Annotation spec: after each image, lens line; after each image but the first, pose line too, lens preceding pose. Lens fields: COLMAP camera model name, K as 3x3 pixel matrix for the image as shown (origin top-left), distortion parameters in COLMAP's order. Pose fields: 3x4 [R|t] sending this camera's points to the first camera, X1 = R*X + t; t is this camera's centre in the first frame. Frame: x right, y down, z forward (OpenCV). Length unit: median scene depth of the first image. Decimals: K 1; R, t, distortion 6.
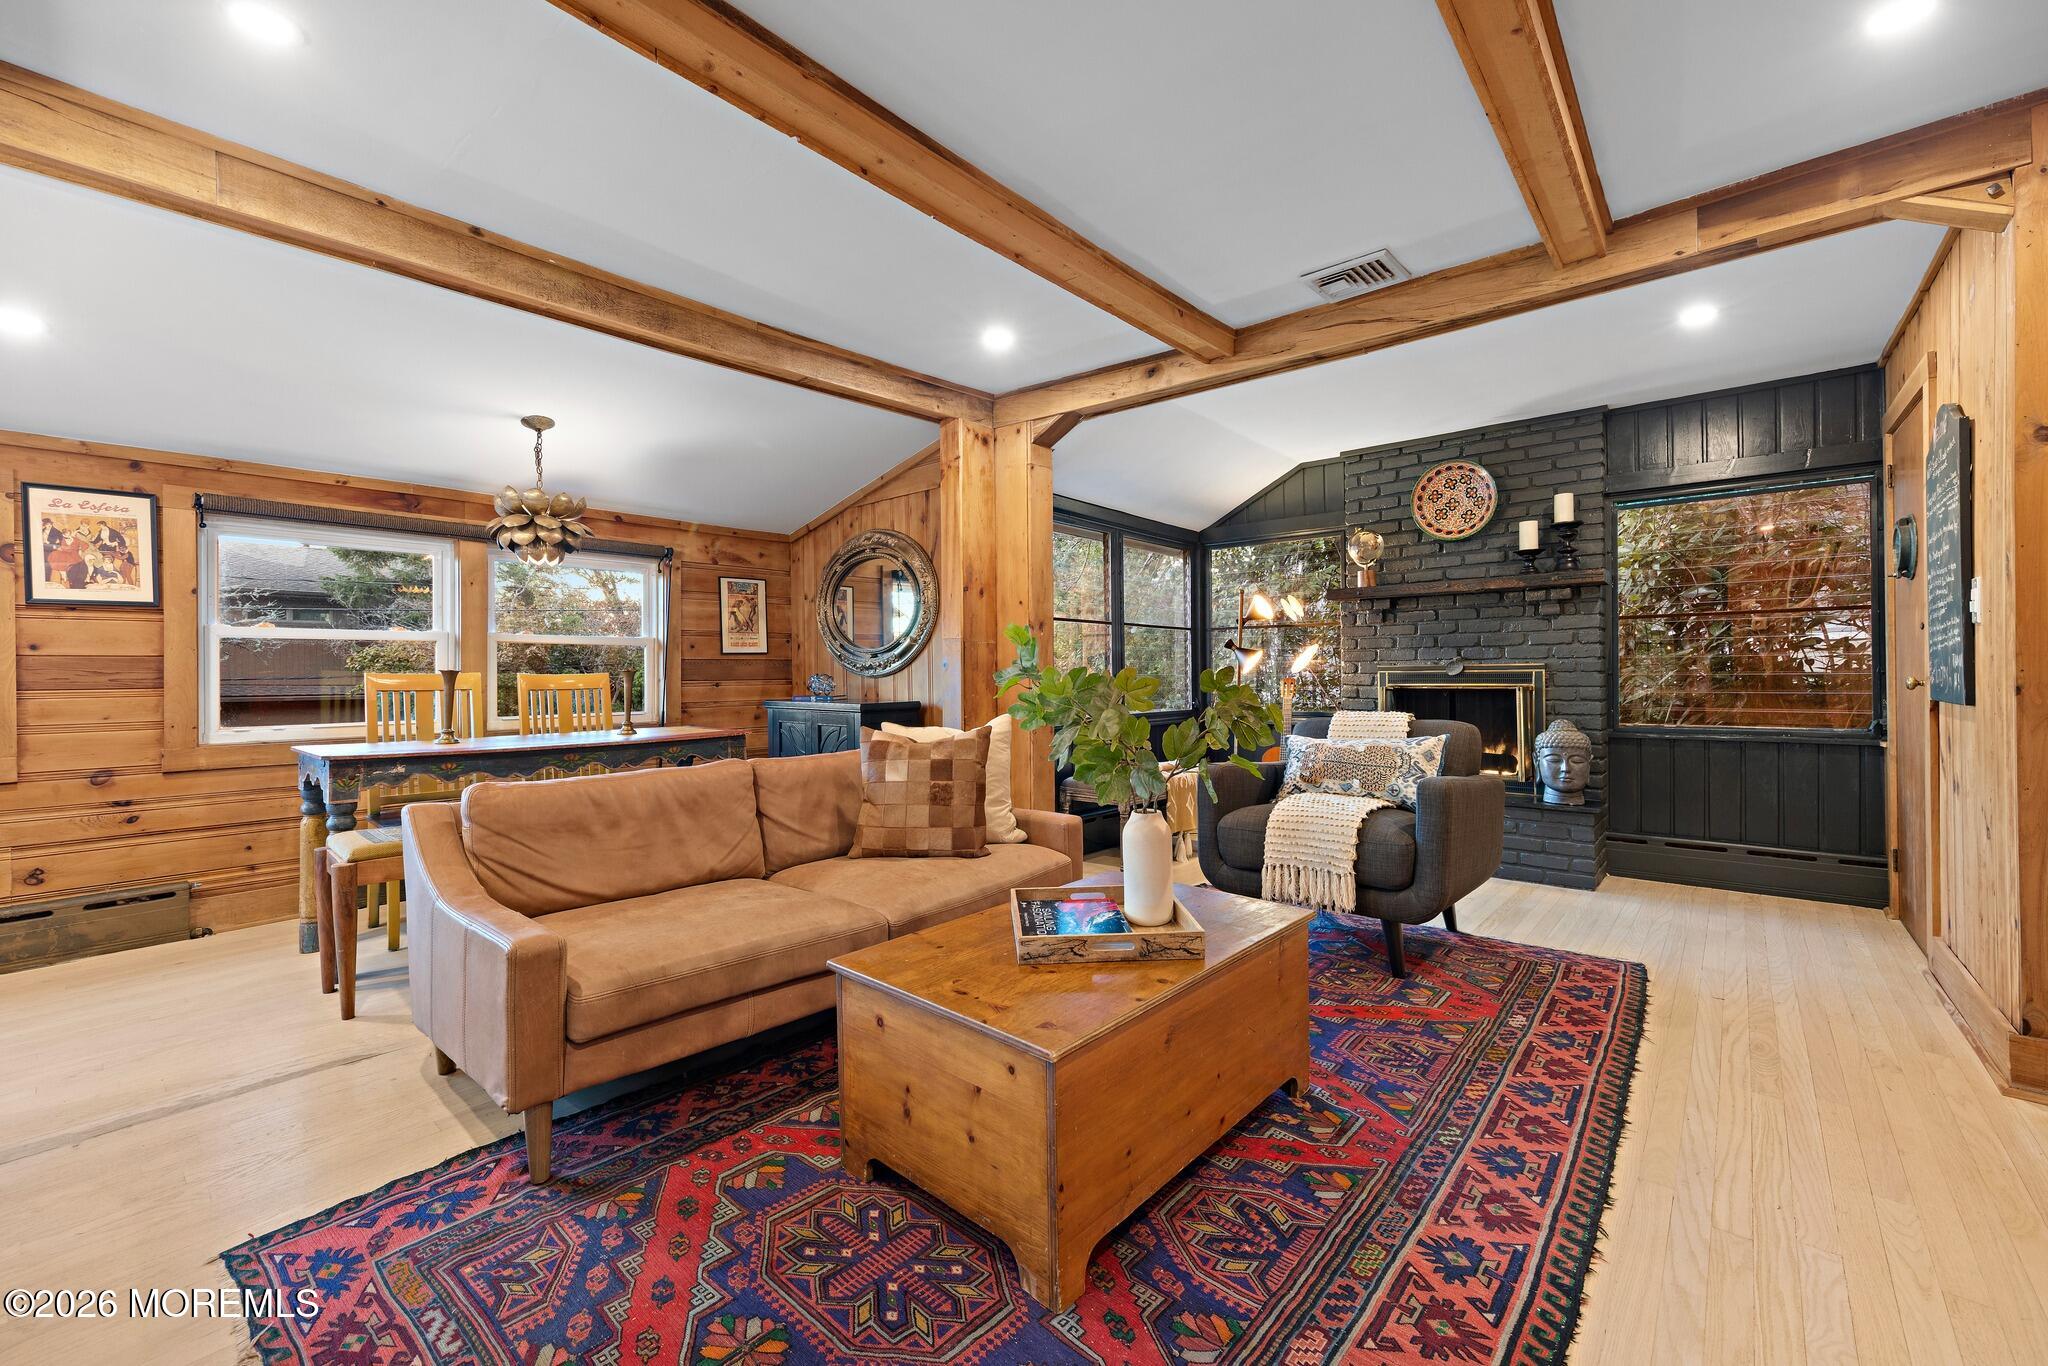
lens RADIAL K [[830.6, 0, 1024.0], [0, 830.6, 672.1], [0, 0, 1]] dist [0.008117, -0.000699]
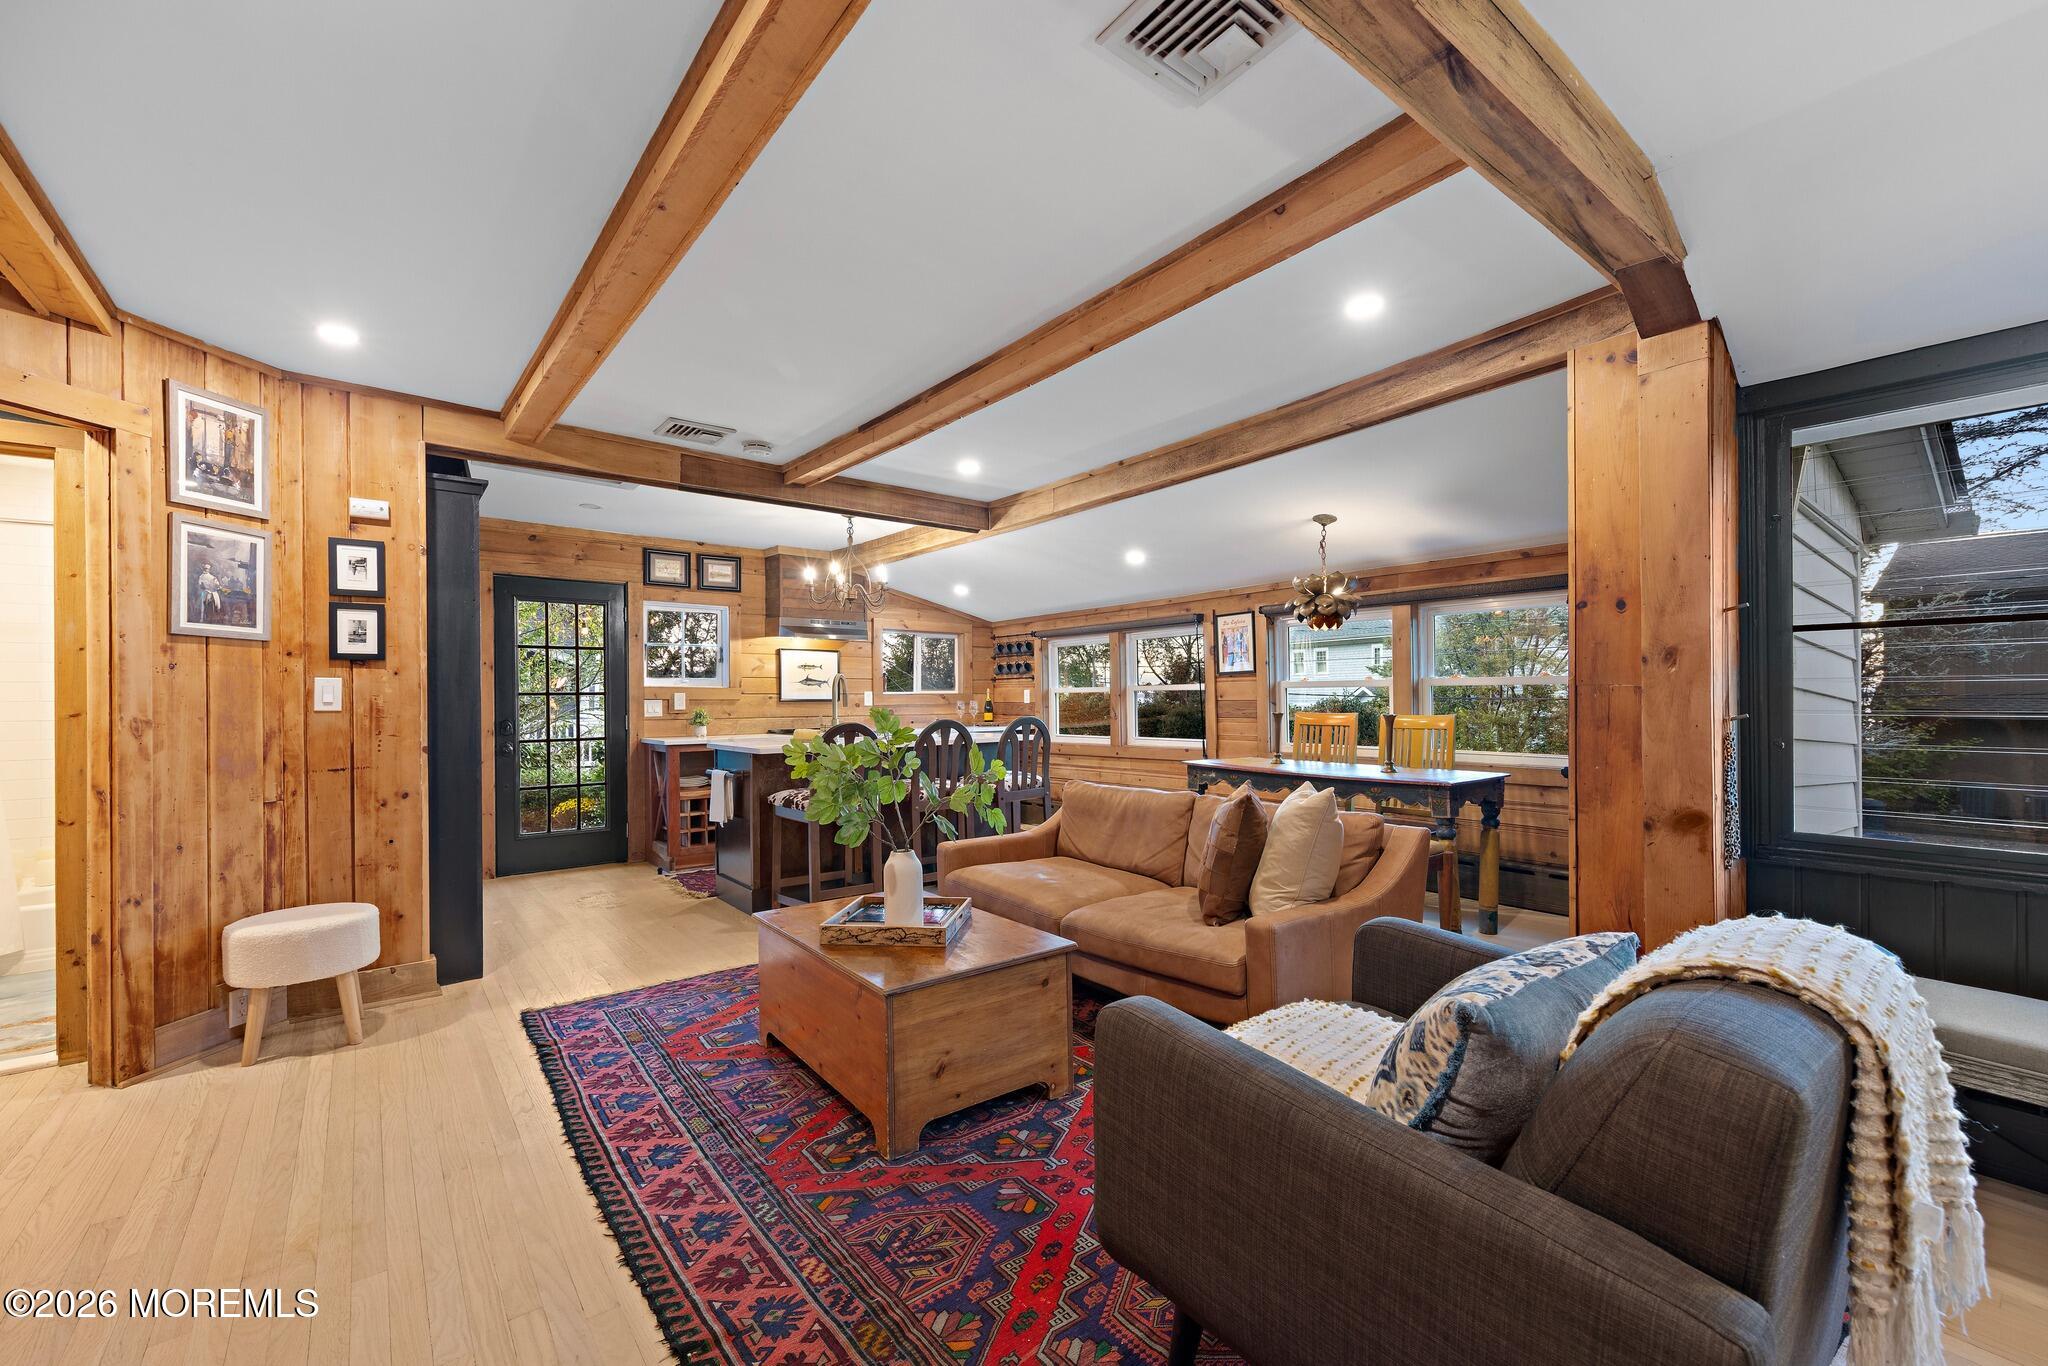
lens RADIAL K [[830.6, 0, 1022.6], [0, 830.6, 698.9], [0, 0, 1]] dist [0.008117, -0.000699]
pose [[-0.185488, 0.011911, -0.982574, 0.807224], [0.011753, 0.999882, 0.009903, -0.045397], [0.982576, -0.009711, -0.185606, 0.837343]]
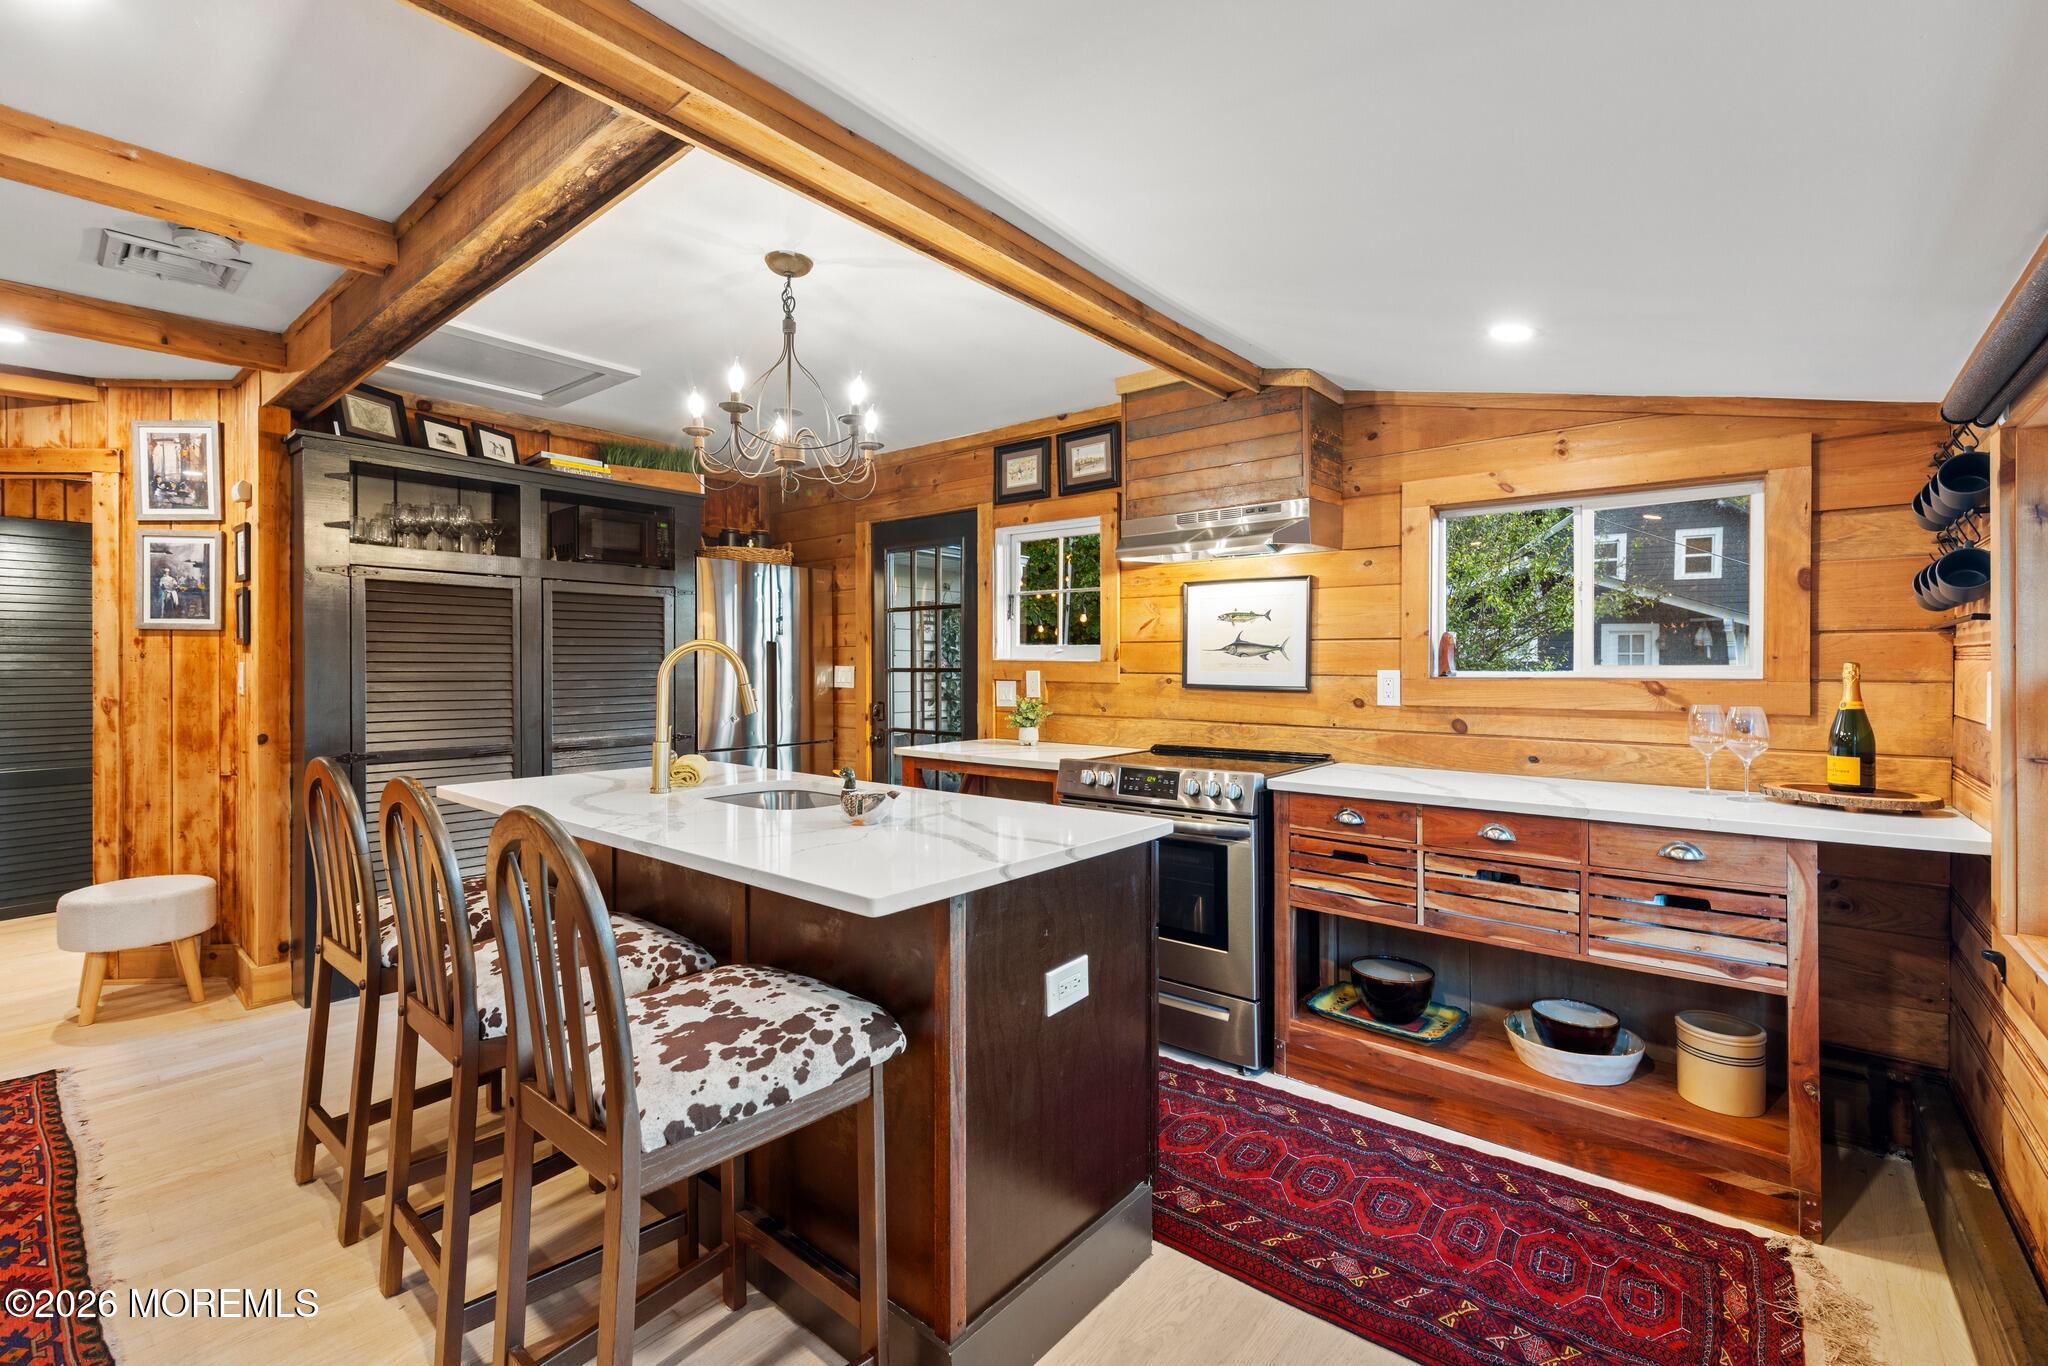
lens RADIAL K [[884.1, 0, 1029.7], [0, 884.1, 665.5], [0, 0, 1]] dist [0.004889, -0.000228]
pose [[-0.999714, 0.010171, -0.021647, -0.924075], [0.010143, 0.999948, 0.001398, -0.058250], [0.021660, 0.001178, -0.999765, 0.955004]]
